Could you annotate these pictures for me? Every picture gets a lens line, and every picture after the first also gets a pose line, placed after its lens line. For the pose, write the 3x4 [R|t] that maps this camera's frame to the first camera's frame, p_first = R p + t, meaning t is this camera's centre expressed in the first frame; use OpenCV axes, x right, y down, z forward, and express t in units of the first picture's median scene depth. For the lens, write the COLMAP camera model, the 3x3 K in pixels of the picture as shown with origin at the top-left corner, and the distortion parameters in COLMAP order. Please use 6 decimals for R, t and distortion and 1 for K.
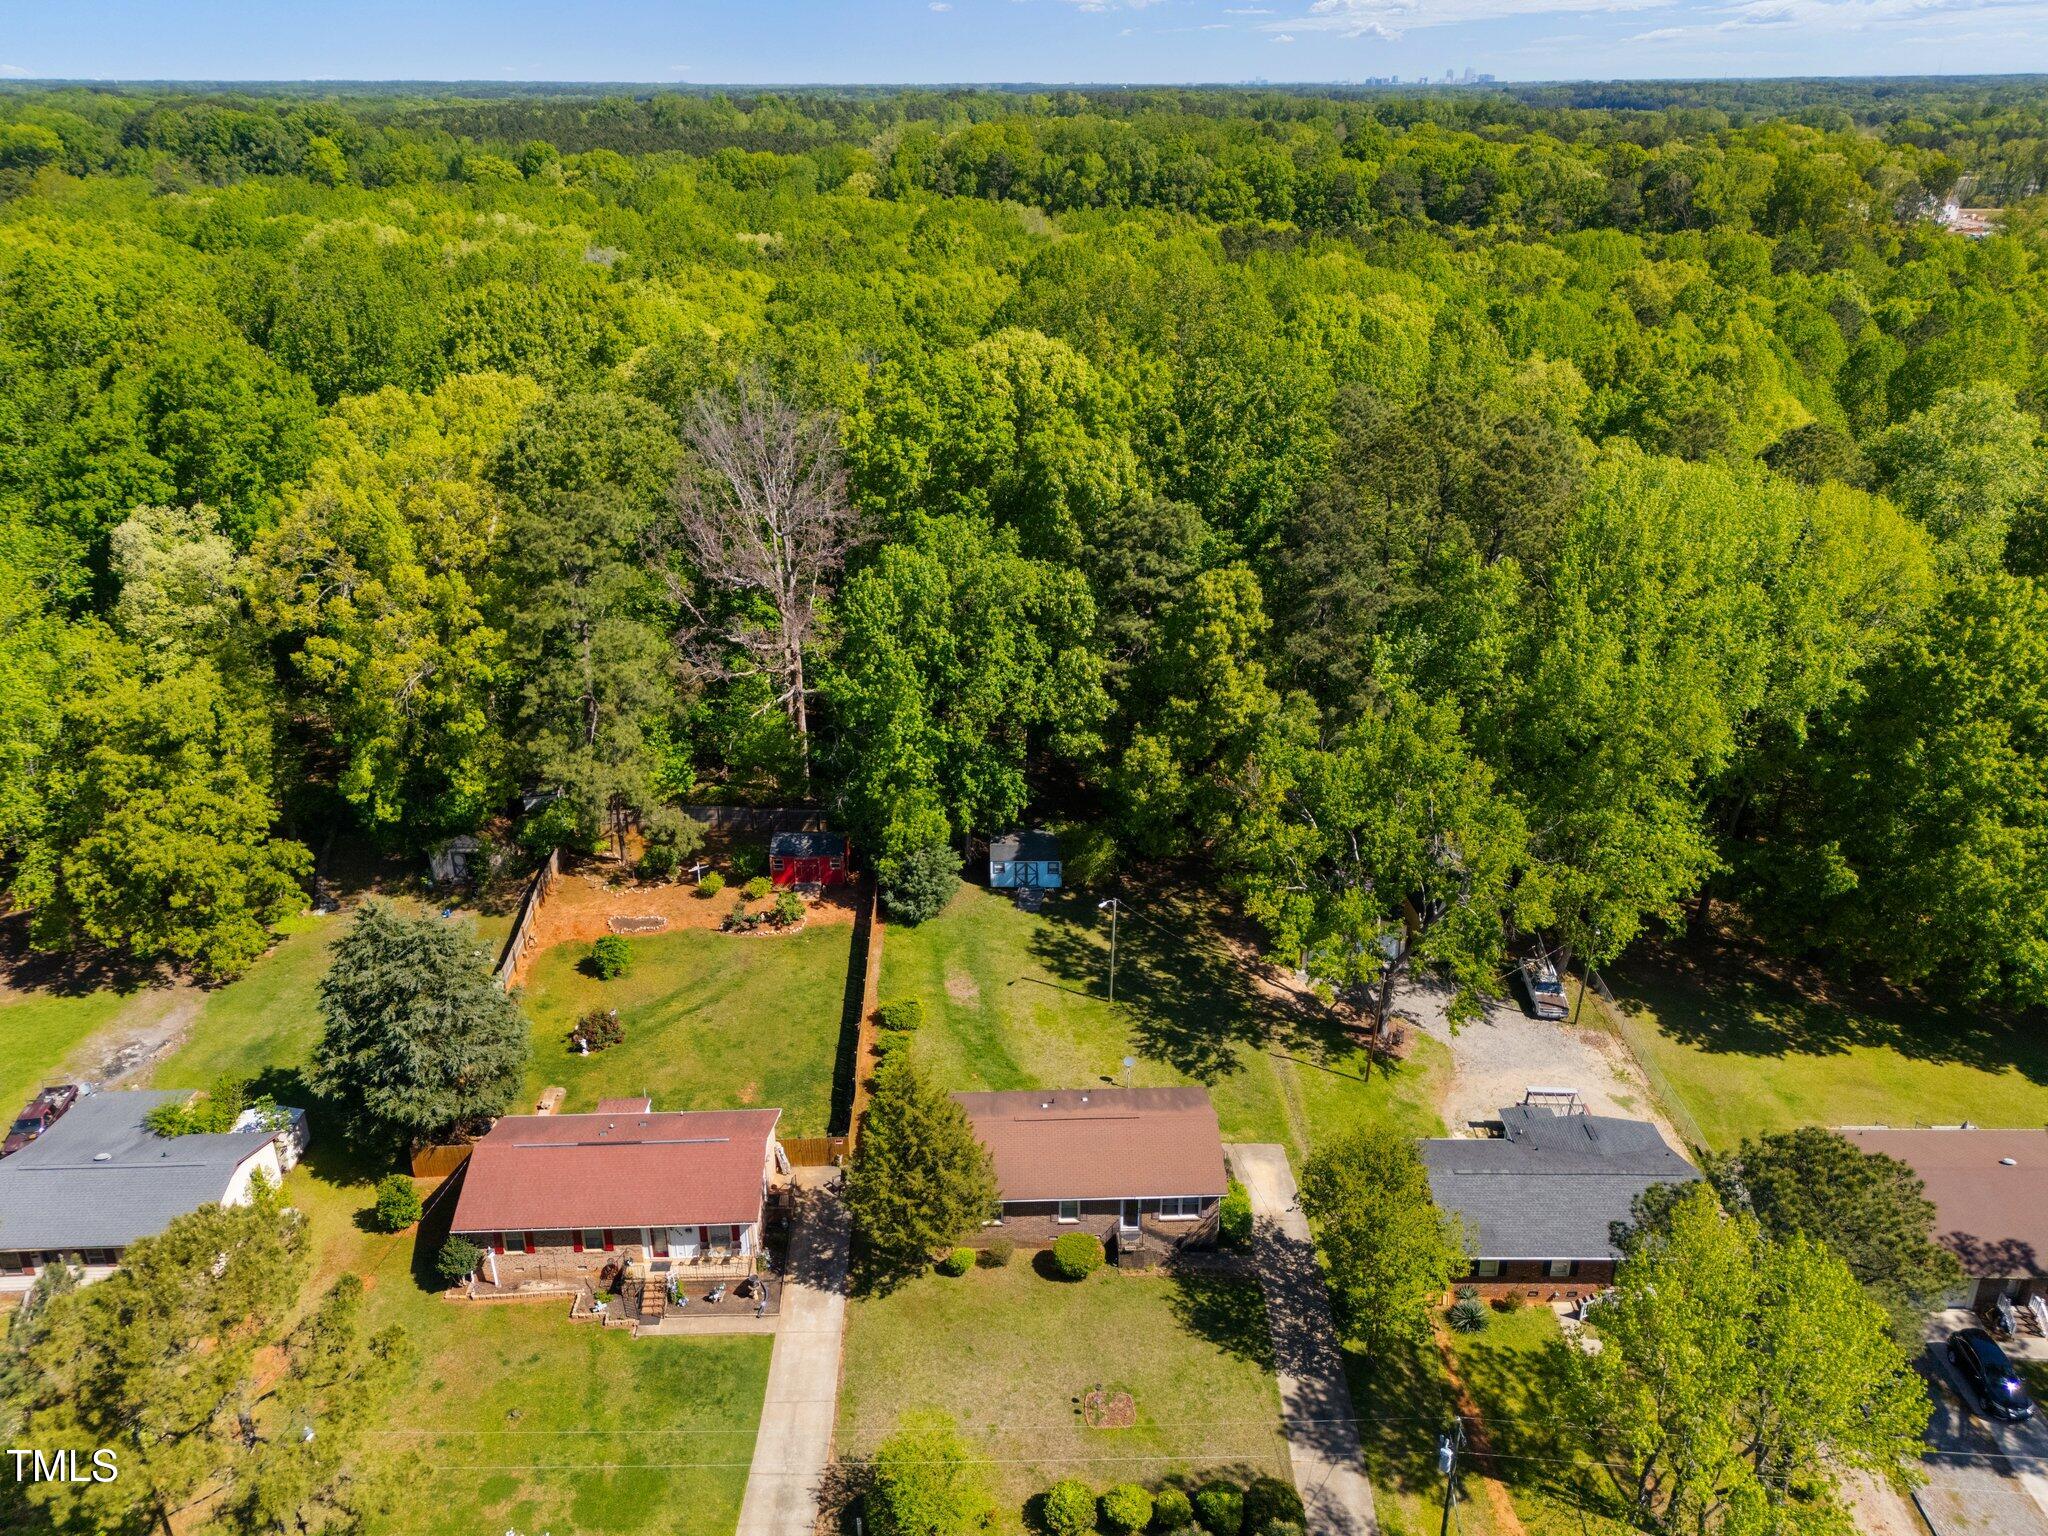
lens RADIAL K [[1481.6, 0, 1024.0], [0, 1481.6, 768.0], [0, 0, 1]] dist [0.076873, -0.071899]
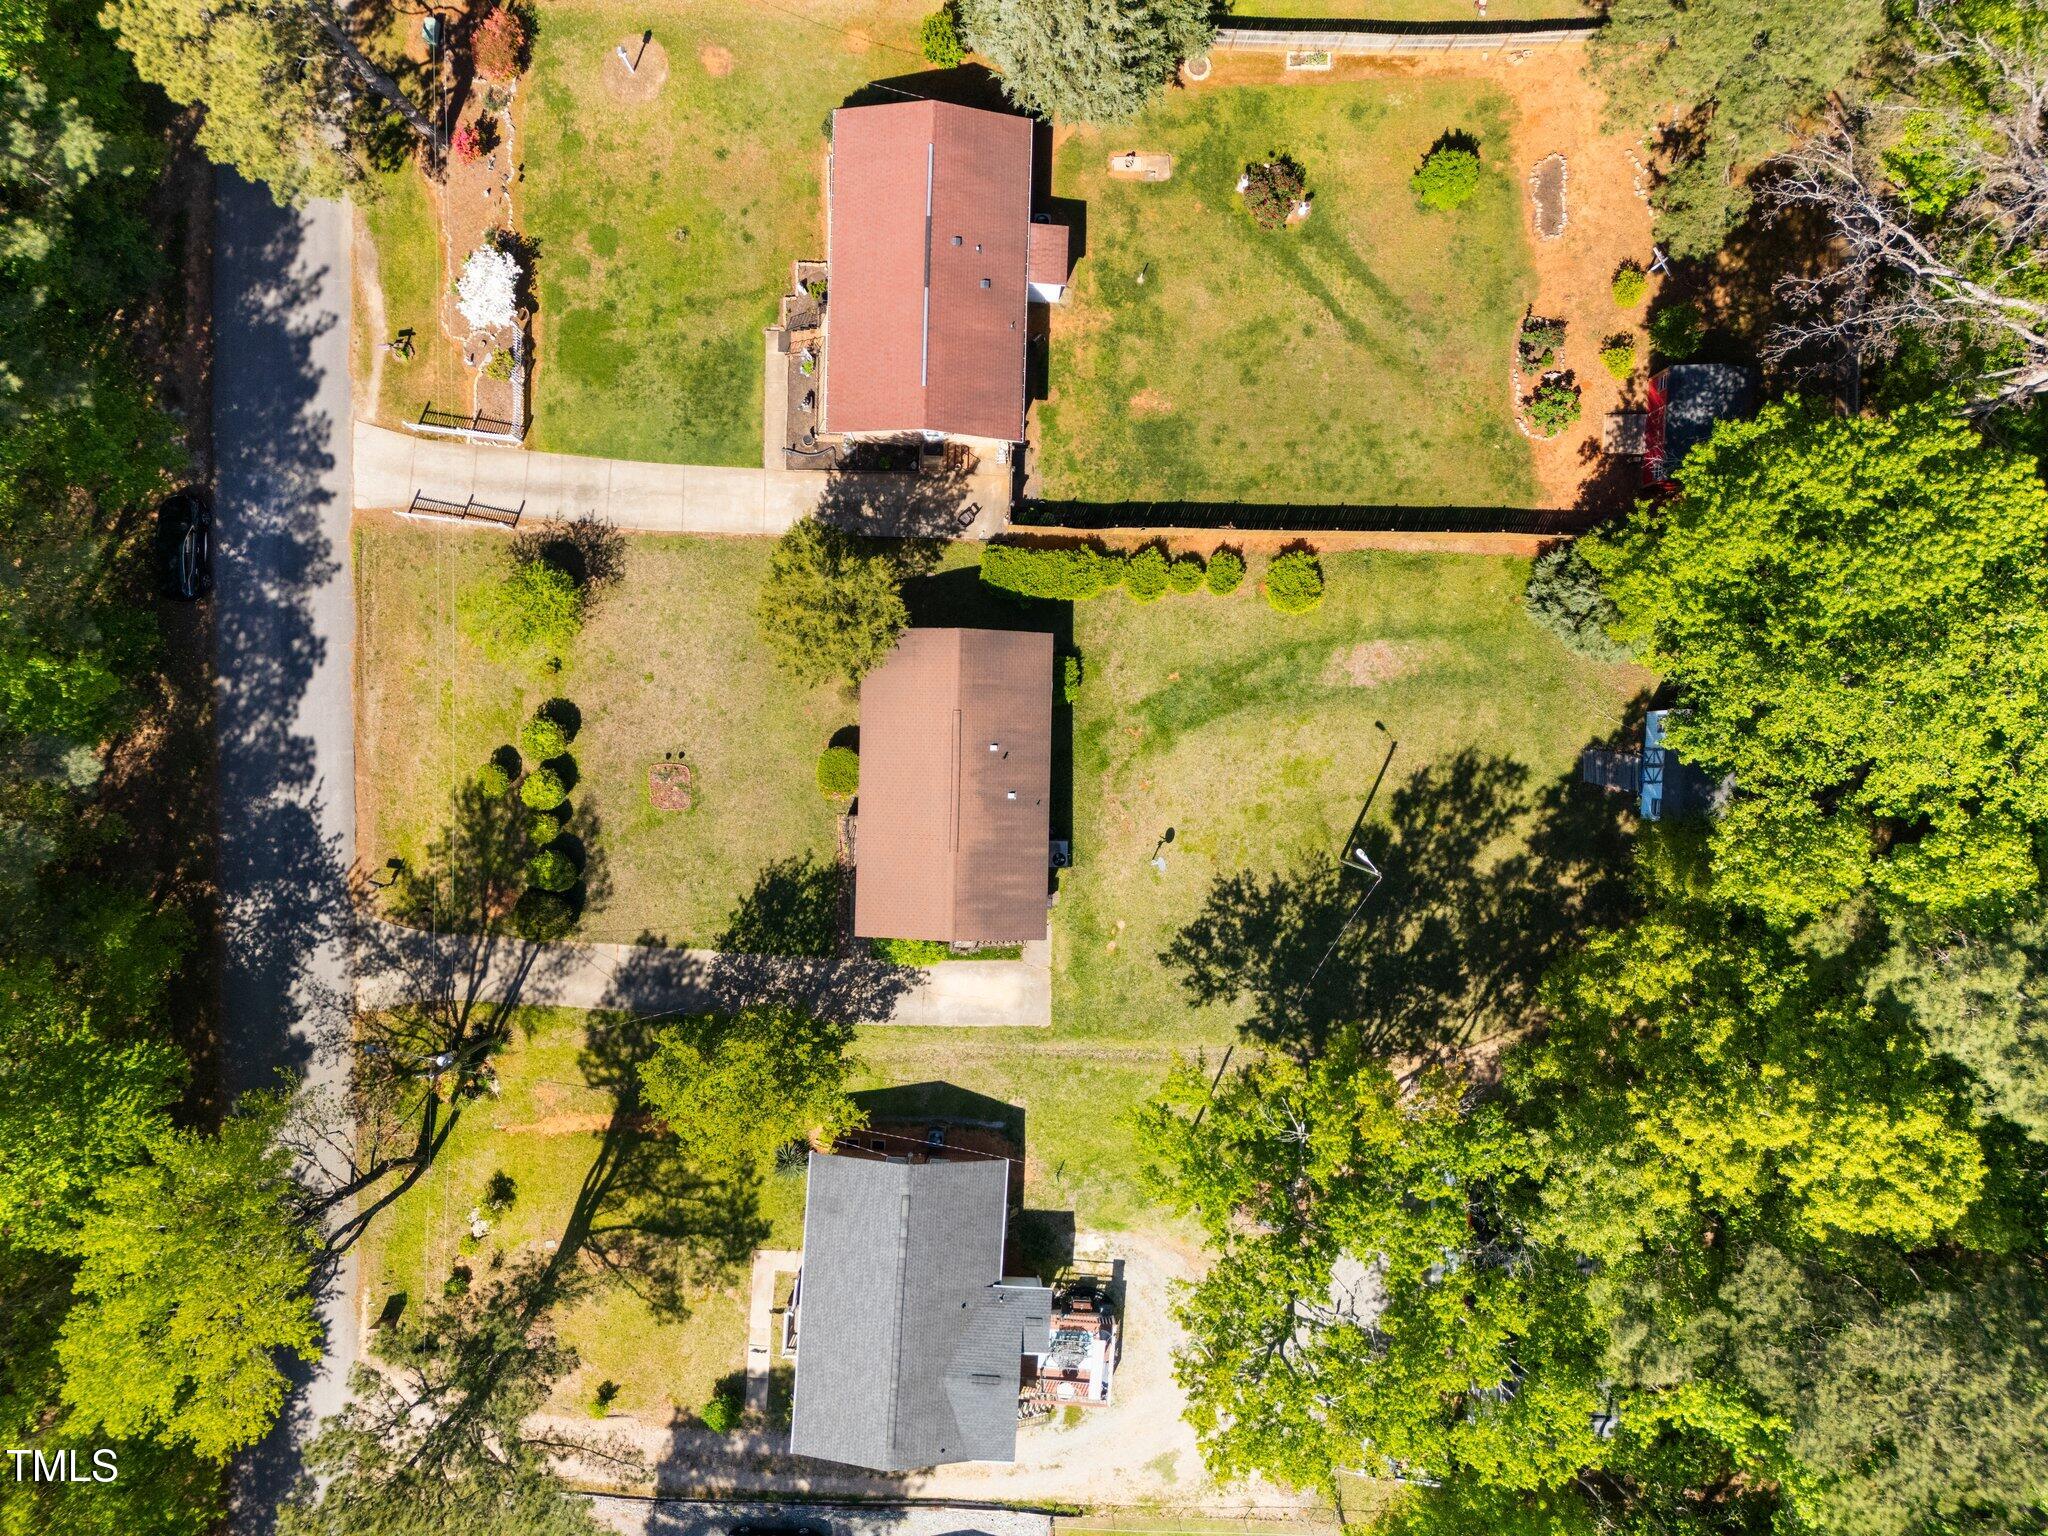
lens RADIAL K [[1494.5, 0, 995.3], [0, 1494.5, 765.3], [0, 0, 1]] dist [0.114635, -0.218045]
pose [[-0.052239, 0.998533, 0.014235, 0.010317], [-0.462648, -0.036831, 0.885777, -0.454625], [0.885002, 0.039687, 0.463893, 0.497151]]
